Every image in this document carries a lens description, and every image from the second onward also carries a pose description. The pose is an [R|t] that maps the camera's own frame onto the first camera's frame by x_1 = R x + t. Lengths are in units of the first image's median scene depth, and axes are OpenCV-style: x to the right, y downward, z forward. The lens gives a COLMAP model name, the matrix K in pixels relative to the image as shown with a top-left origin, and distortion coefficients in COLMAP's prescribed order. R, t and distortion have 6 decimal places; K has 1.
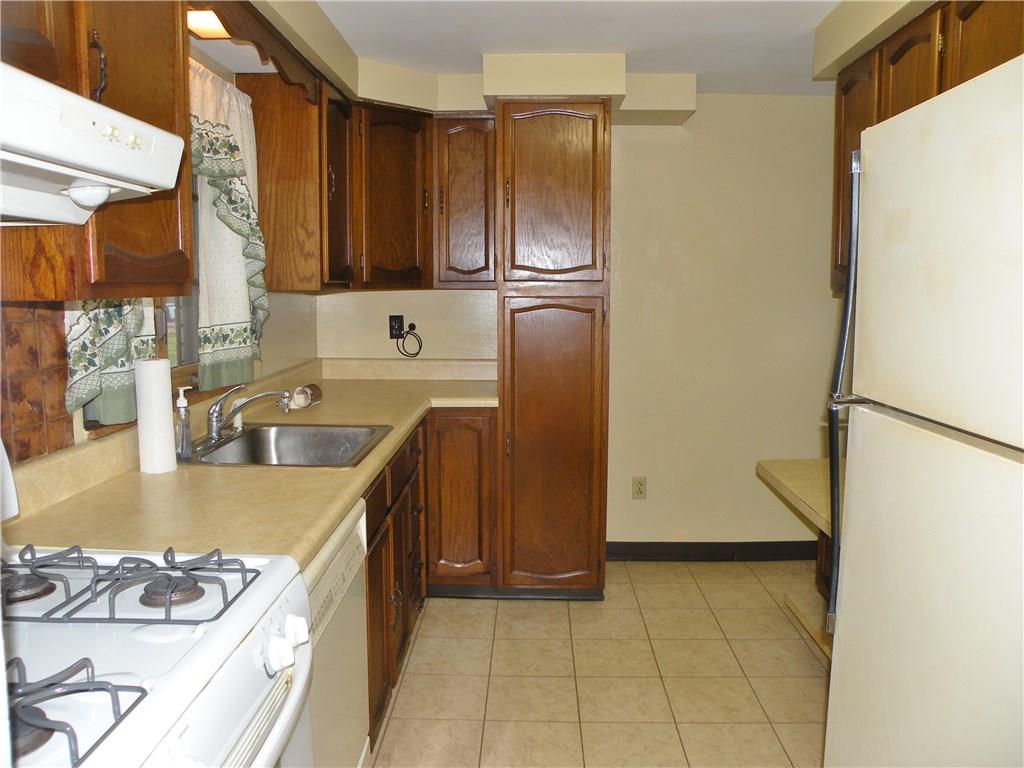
lens RADIAL K [[857.7, 0, 512.0], [0, 857.7, 384.0], [0, 0, 1]] dist [-0.156908, -0.000307]
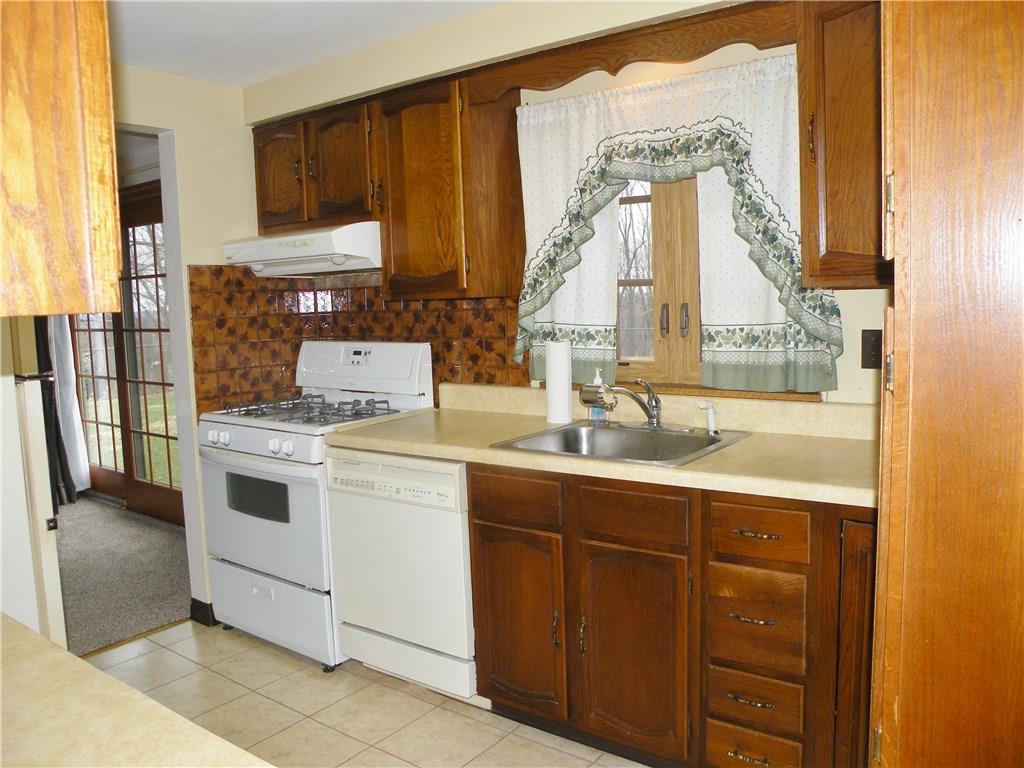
lens RADIAL K [[857.7, 0, 512.0], [0, 857.7, 384.0], [0, 0, 1]] dist [-0.156908, -0.000307]
pose [[-0.579914, 0.107378, -0.807570, 0.908853], [-0.060563, 0.982851, 0.174174, -0.237937], [0.812423, 0.149915, -0.563466, 2.033728]]
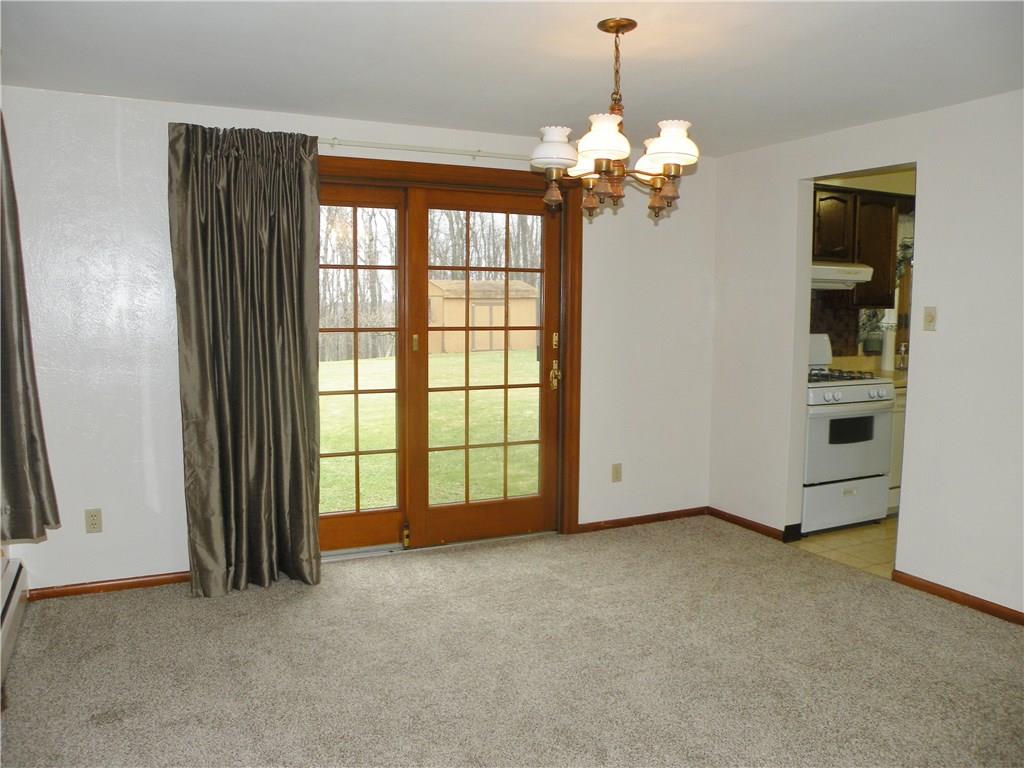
lens RADIAL K [[857.7, 0, 512.0], [0, 857.7, 384.0], [0, 0, 1]] dist [-0.156908, -0.000307]
pose [[0.485933, 0.088052, -0.869549, 1.659939], [-0.105667, 0.993533, 0.041556, 0.197485], [0.867585, 0.071689, 0.492095, -1.769613]]
